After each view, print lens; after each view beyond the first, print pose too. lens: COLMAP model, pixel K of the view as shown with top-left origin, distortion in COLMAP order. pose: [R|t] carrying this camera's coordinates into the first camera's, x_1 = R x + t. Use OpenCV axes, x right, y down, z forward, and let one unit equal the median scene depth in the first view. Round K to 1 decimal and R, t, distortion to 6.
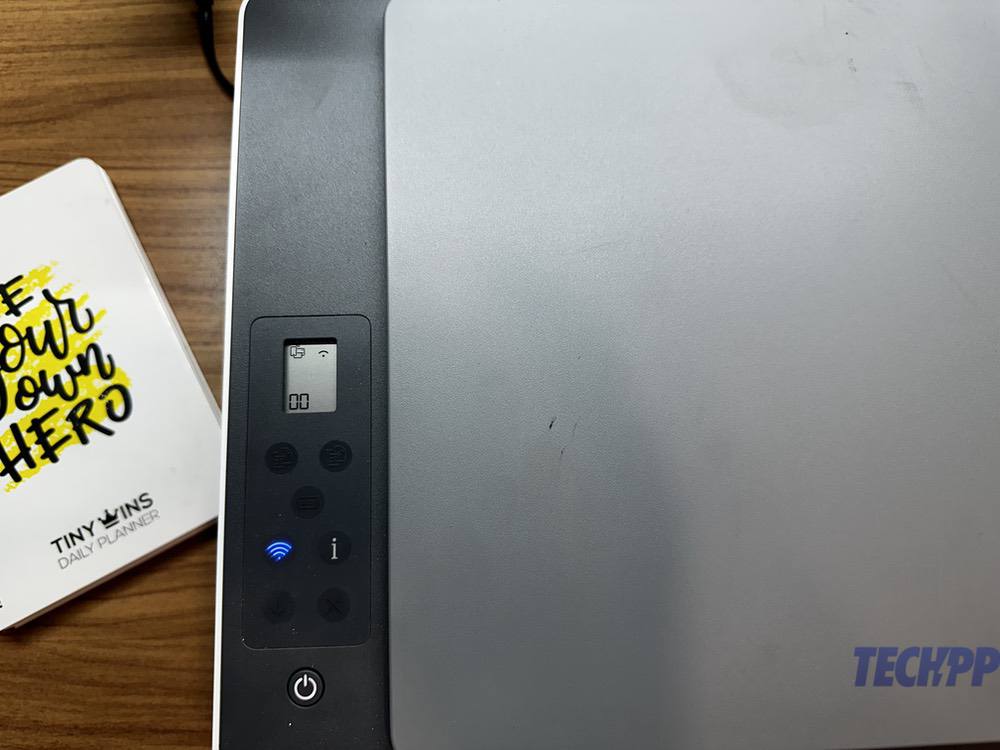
lens RADIAL K [[716.2, 0, 482.1], [0, 716.2, 389.4], [0, 0, 1]] dist [-0.040535, 0.000633]
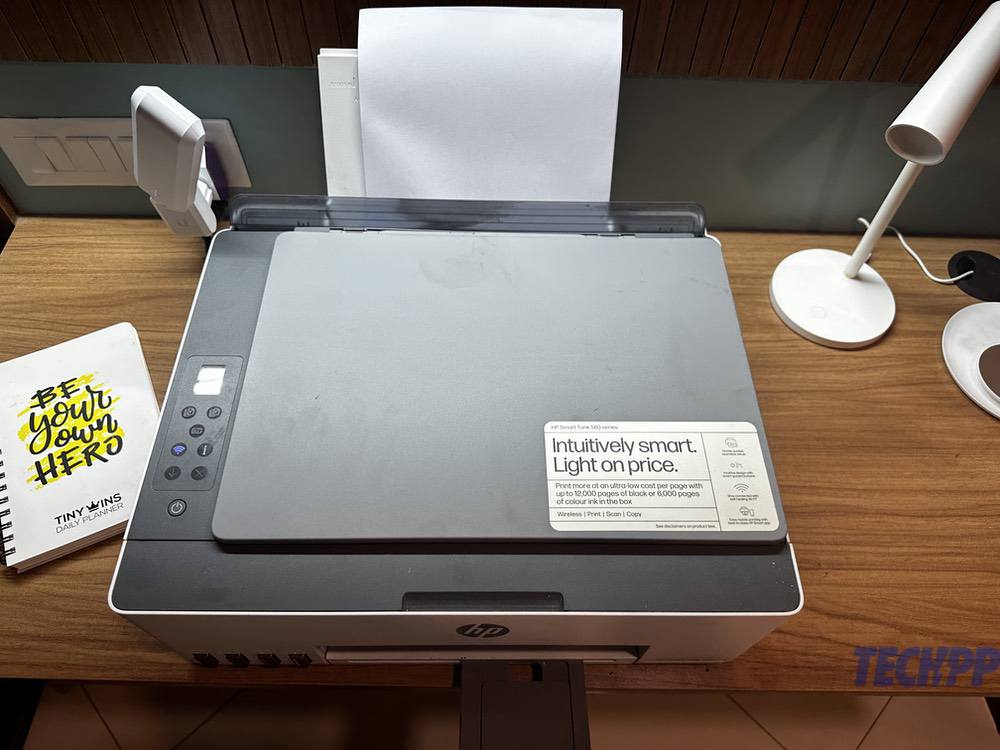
lens RADIAL K [[716.2, 0, 500.3], [0, 716.2, 375.3], [0, 0, 1]] dist [-0.040535, 0.000633]
pose [[0.999683, 0.025162, -0.000739, 0.417951], [-0.023299, 0.913777, -0.405547, 0.537556], [-0.009529, 0.405435, 0.914074, -0.644143]]
